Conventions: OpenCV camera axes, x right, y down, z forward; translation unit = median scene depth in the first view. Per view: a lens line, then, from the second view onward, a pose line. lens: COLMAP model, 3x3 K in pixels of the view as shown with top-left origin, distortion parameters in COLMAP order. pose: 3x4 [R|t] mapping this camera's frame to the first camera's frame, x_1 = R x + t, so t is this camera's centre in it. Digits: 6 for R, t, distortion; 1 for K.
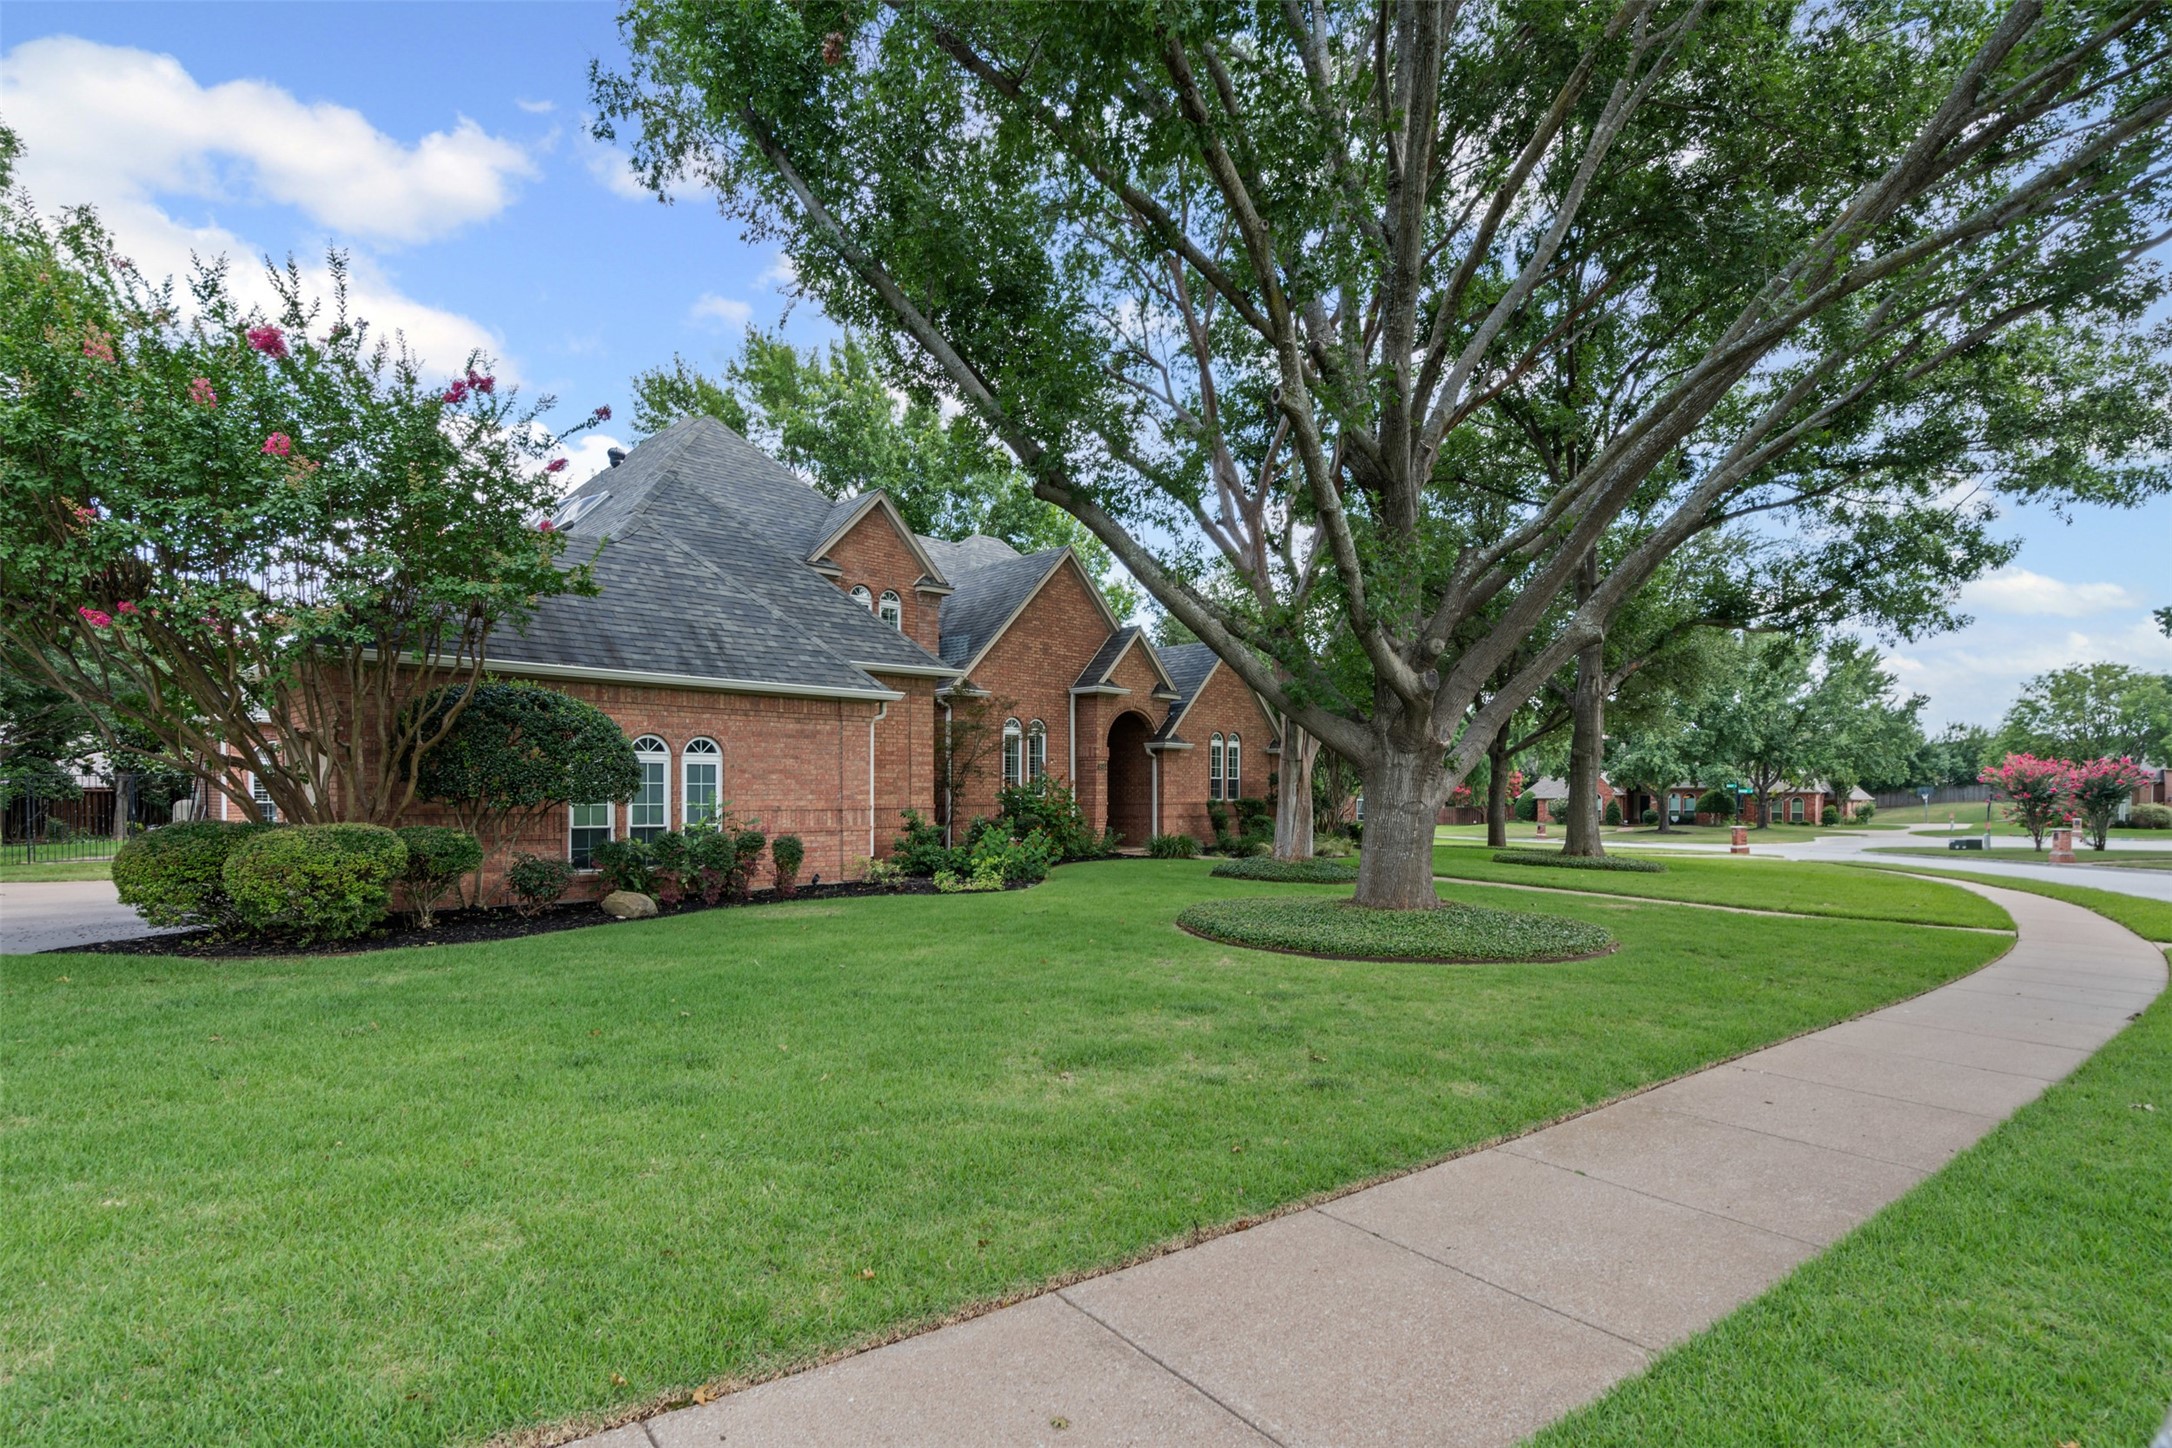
lens RADIAL K [[1030.1, 0, 1116.9], [0, 1030.1, 794.0], [0, 0, 1]] dist [-0.000376, -0.000503]
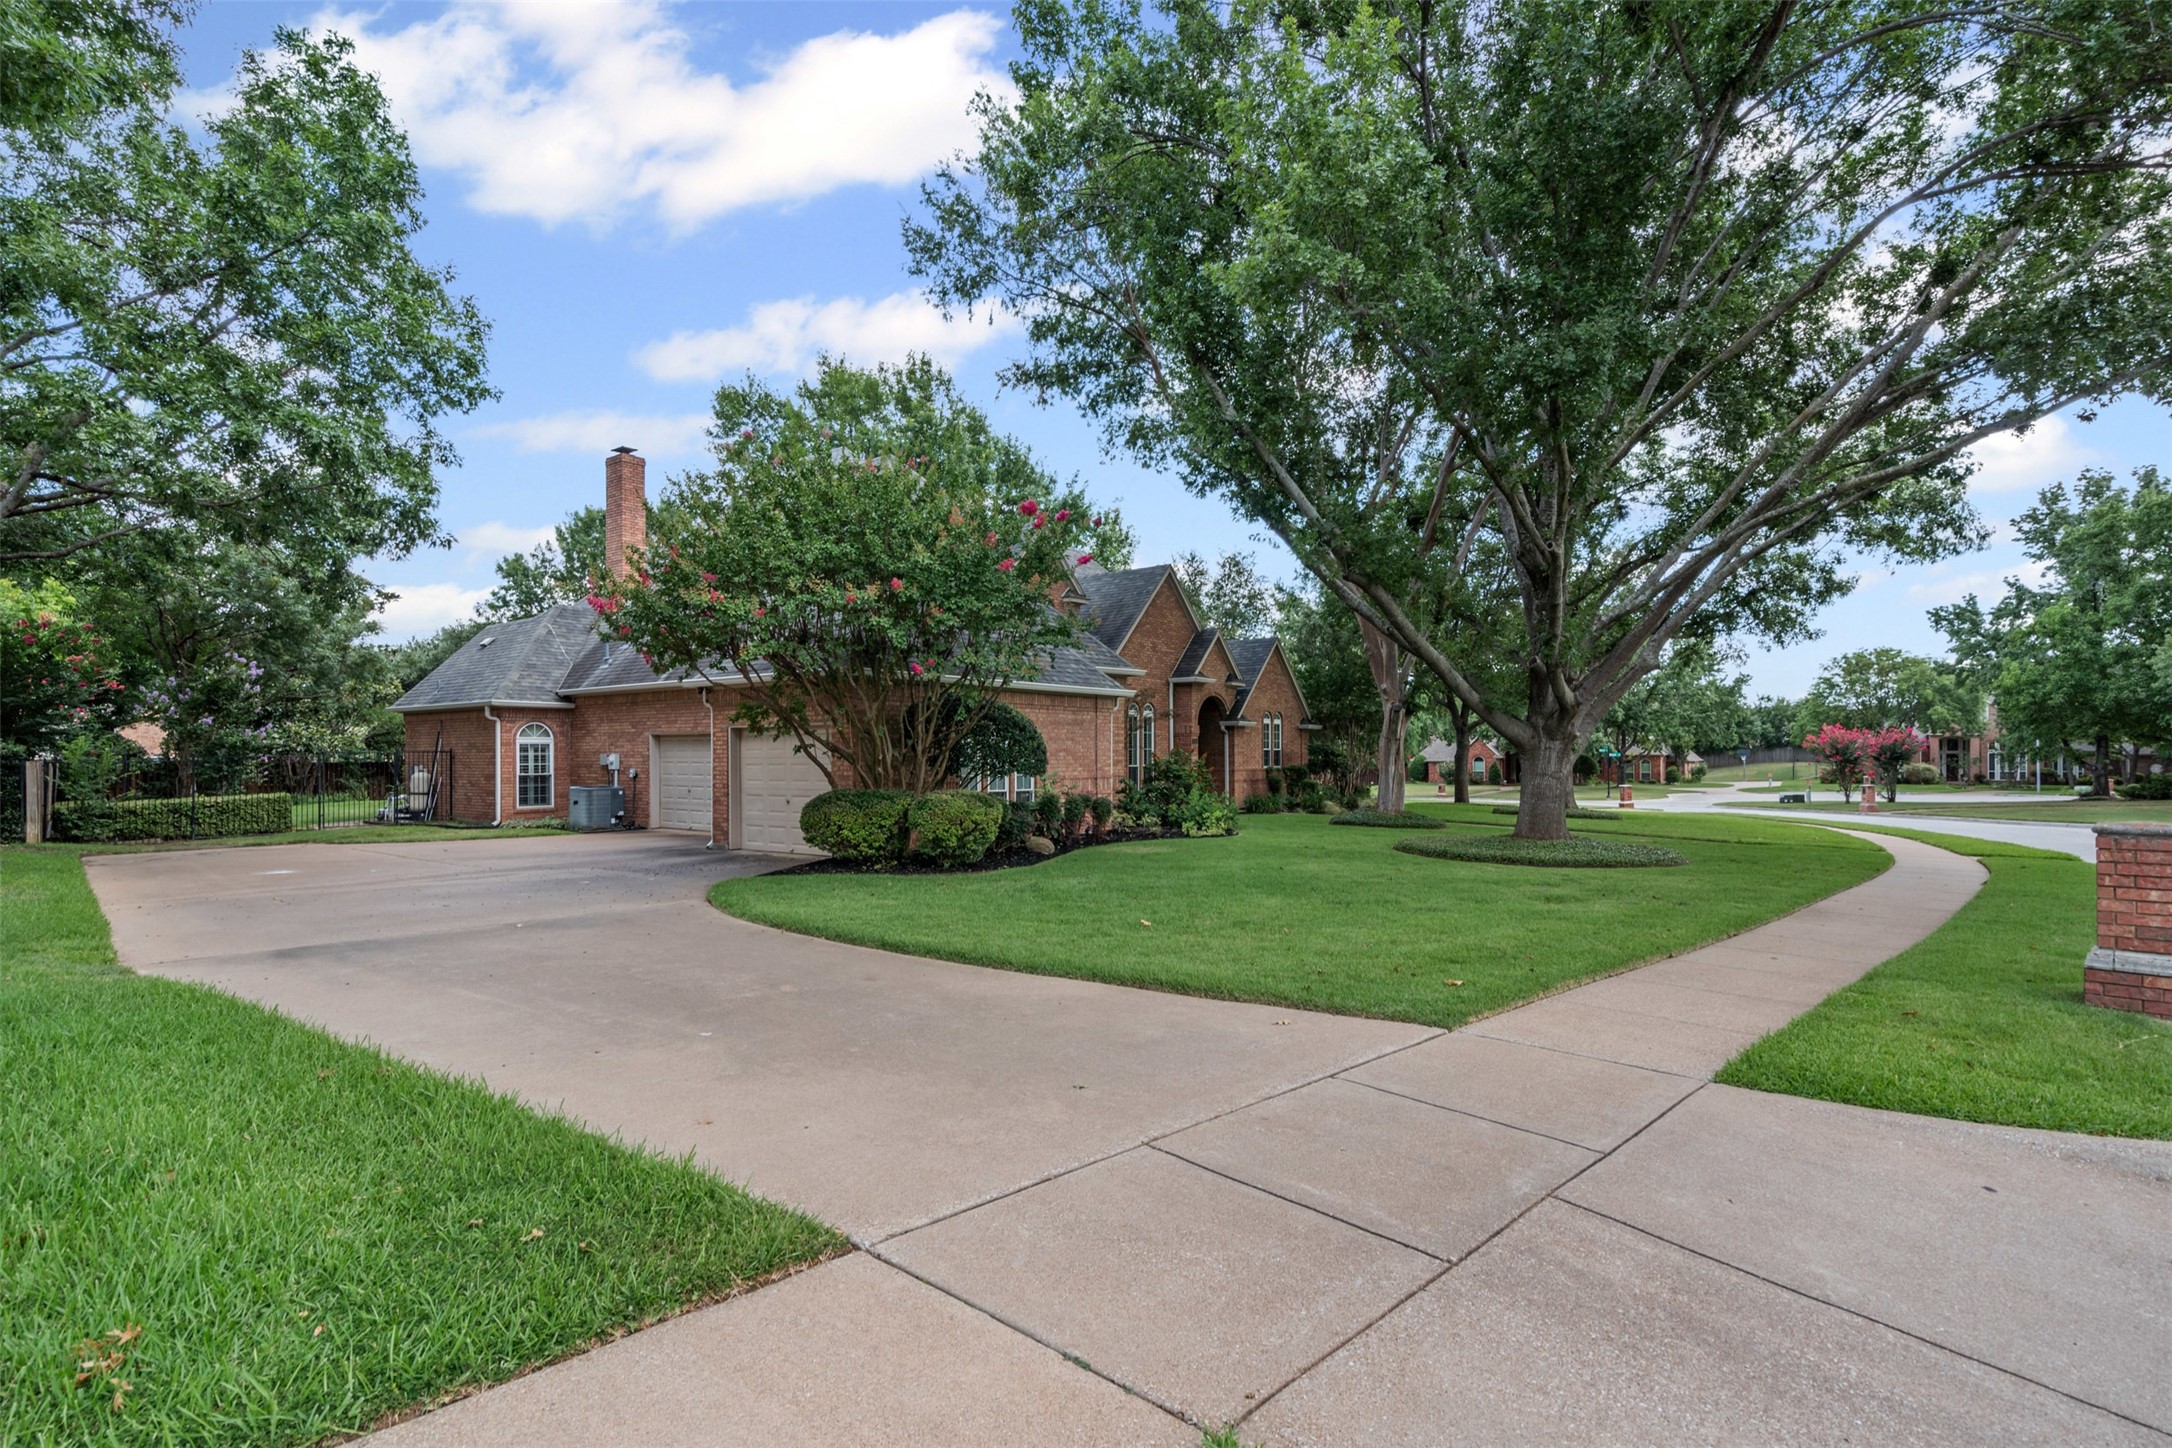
lens RADIAL K [[1048.7, 0, 1082.7], [0, 1048.7, 730.5], [0, 0, 1]] dist [-0.000365, 0.000291]
pose [[0.992214, -0.000658, 0.124541, -0.196056], [0.003670, 0.999706, -0.023957, -0.005852], [-0.124489, 0.024227, 0.991925, -0.155580]]
